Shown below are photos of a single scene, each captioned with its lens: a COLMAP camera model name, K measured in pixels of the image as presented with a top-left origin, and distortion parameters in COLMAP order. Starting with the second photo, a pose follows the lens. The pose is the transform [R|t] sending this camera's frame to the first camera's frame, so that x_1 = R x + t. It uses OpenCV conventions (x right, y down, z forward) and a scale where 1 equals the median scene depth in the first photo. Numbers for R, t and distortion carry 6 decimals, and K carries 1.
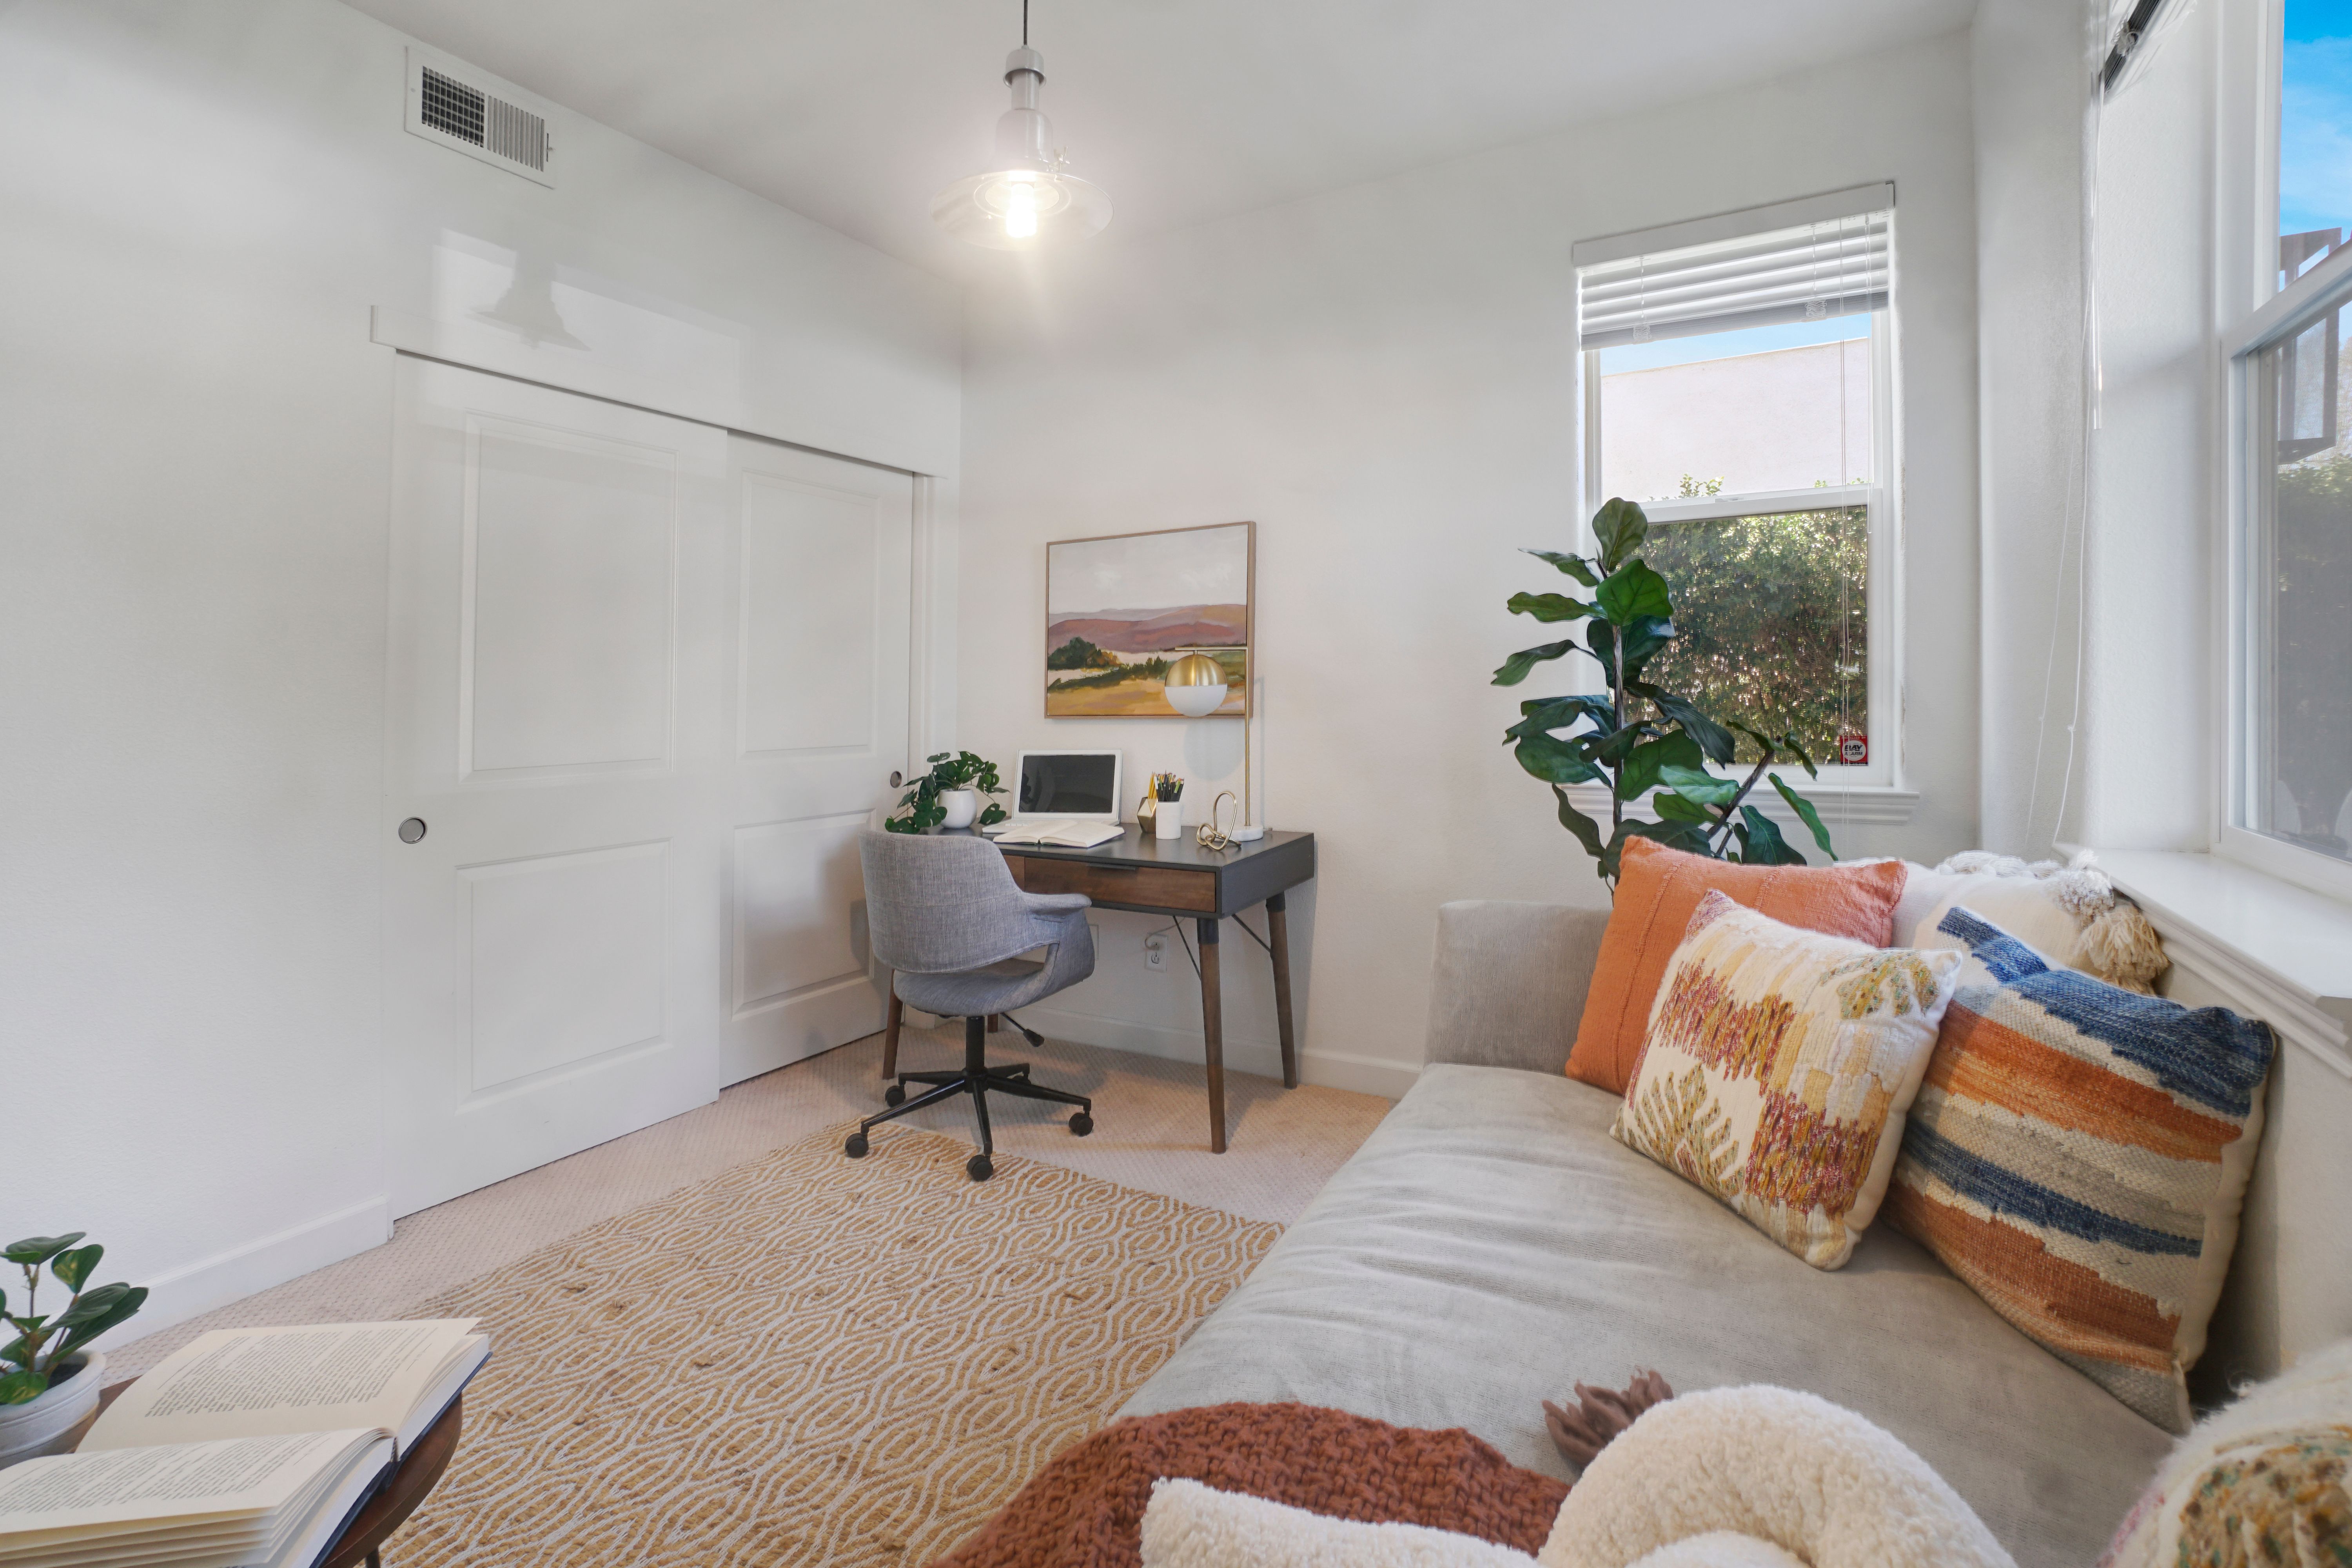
lens RADIAL K [[1057.9, 0, 1200.5], [0, 1057.9, 709.3], [0, 0, 1]] dist [-0.045216, 0.022612]
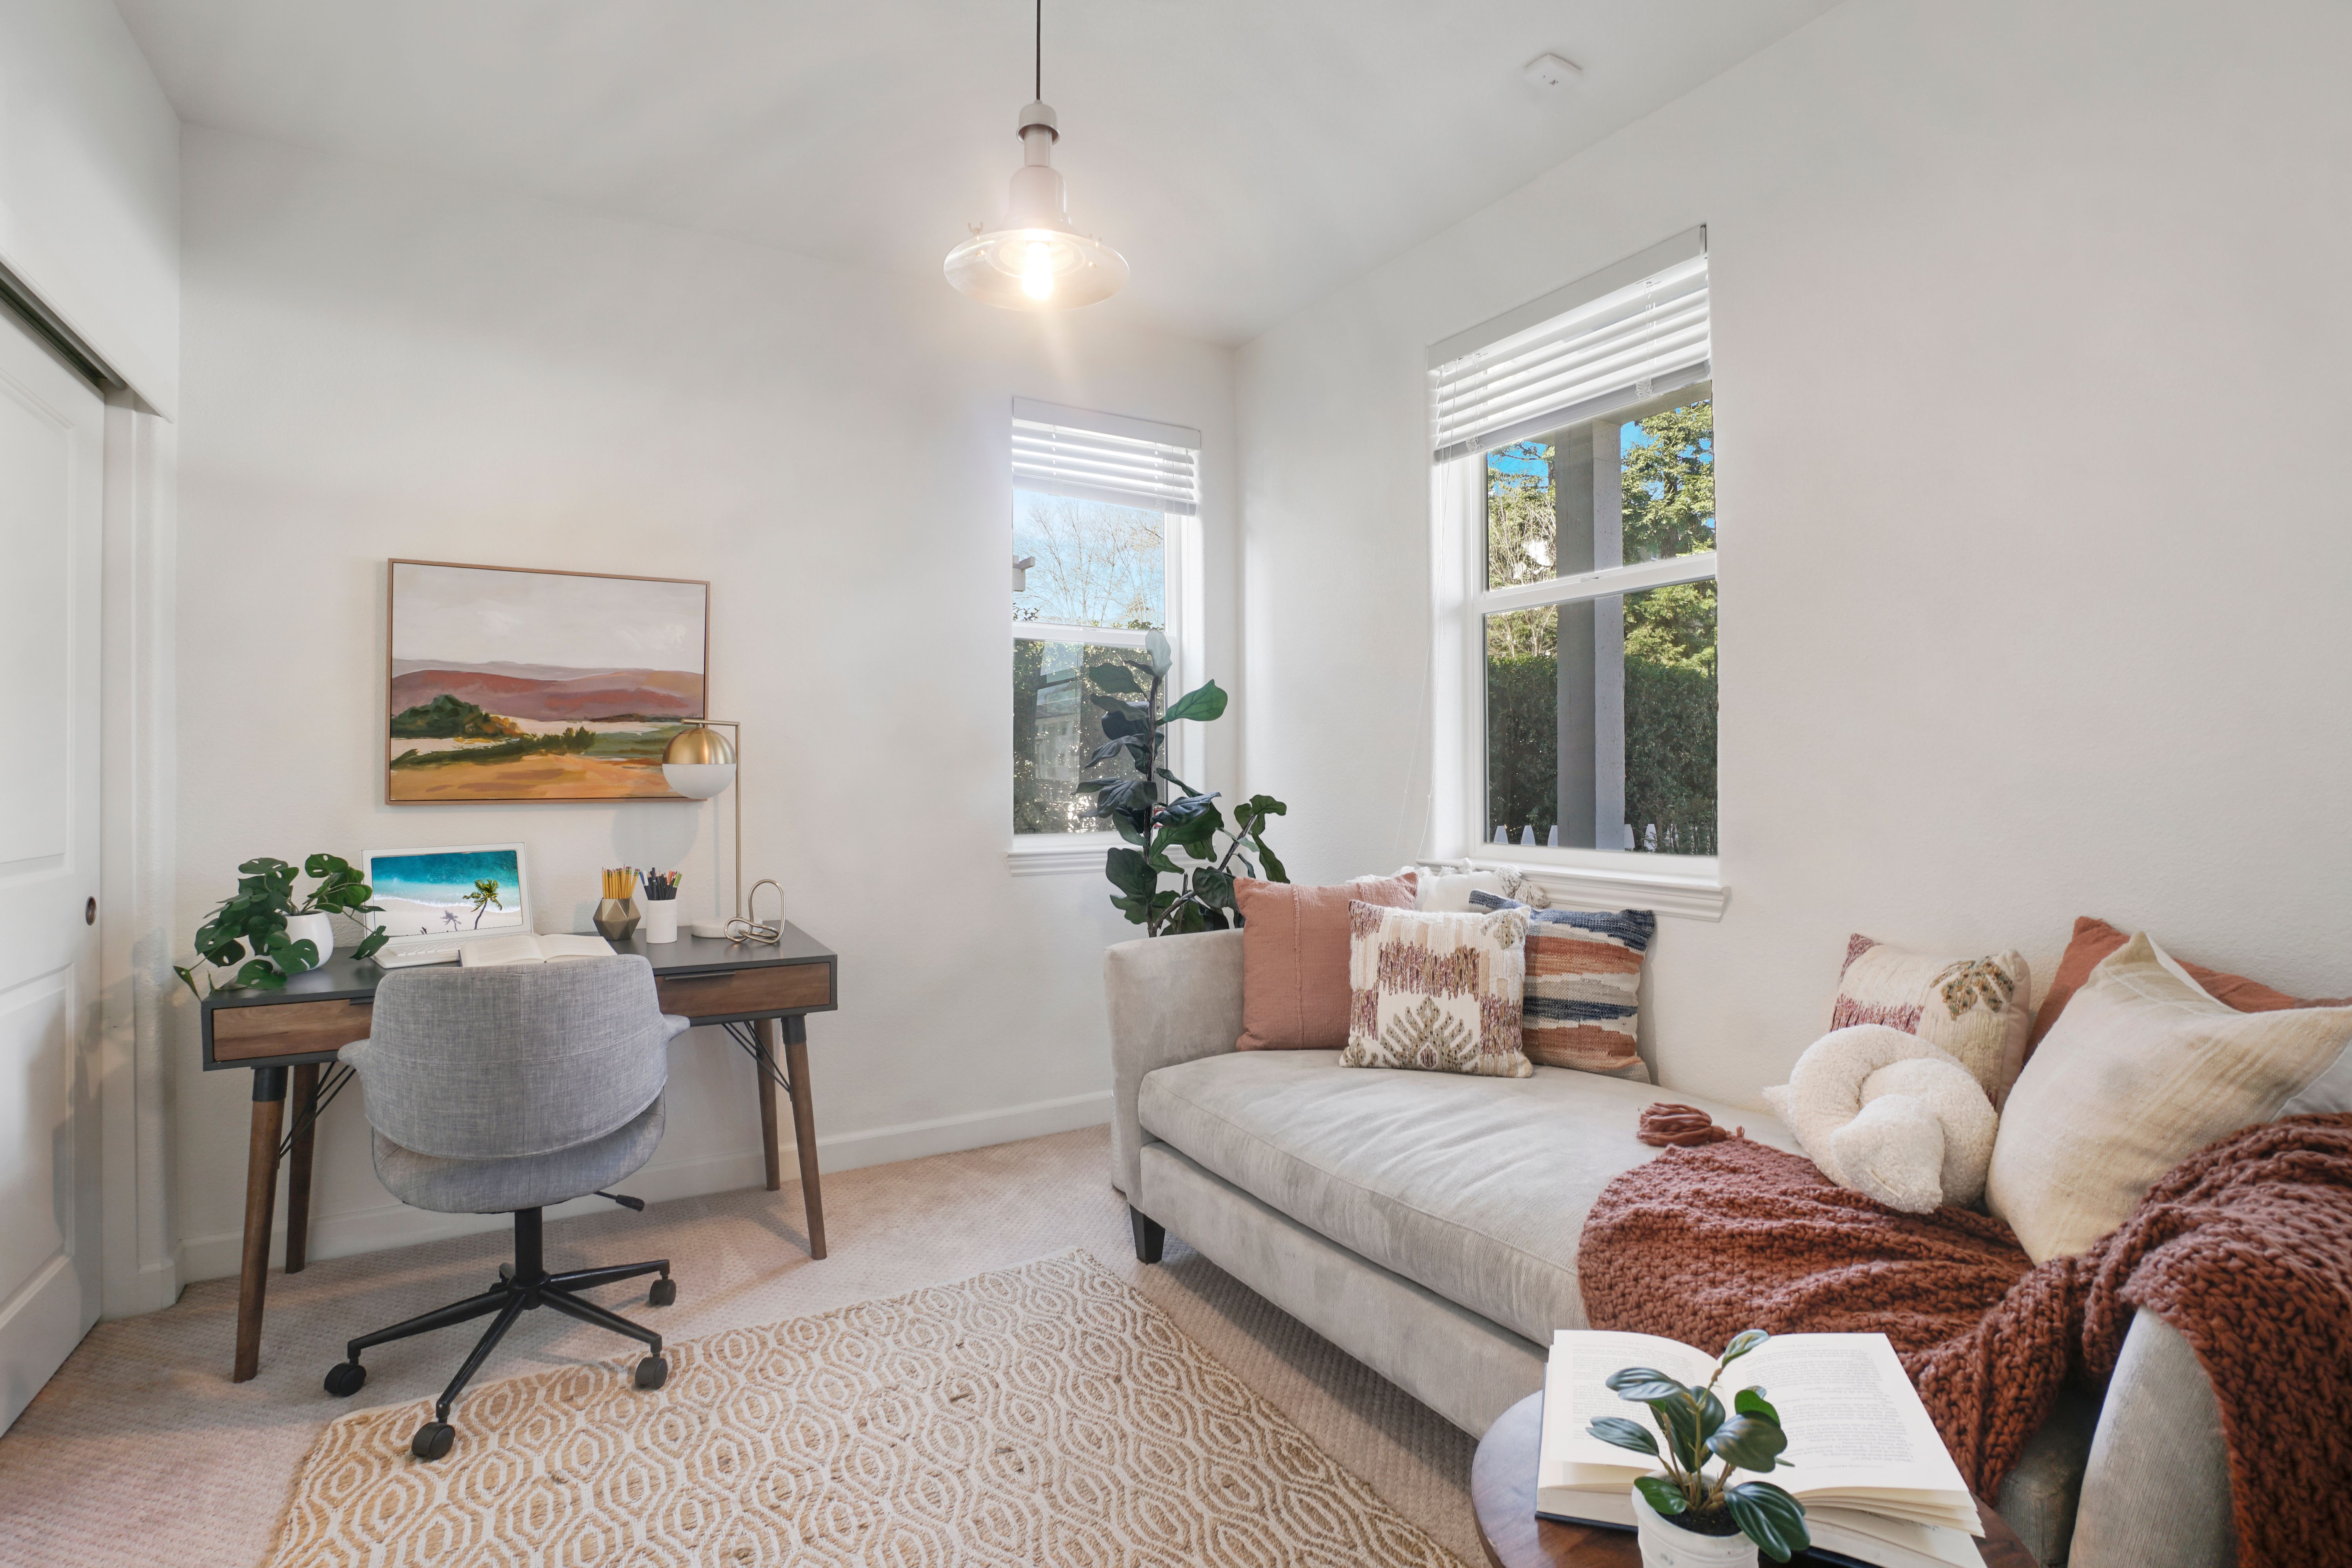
lens RADIAL K [[1064.6, 0, 1162.0], [0, 1064.6, 773.0], [0, 0, 1]] dist [-0.042048, 0.000461]
pose [[0.518734, 0.011864, 0.854853, -0.671901], [0.006702, 0.999817, -0.017943, 0.004284], [-0.854910, 0.015036, 0.518559, 0.265133]]
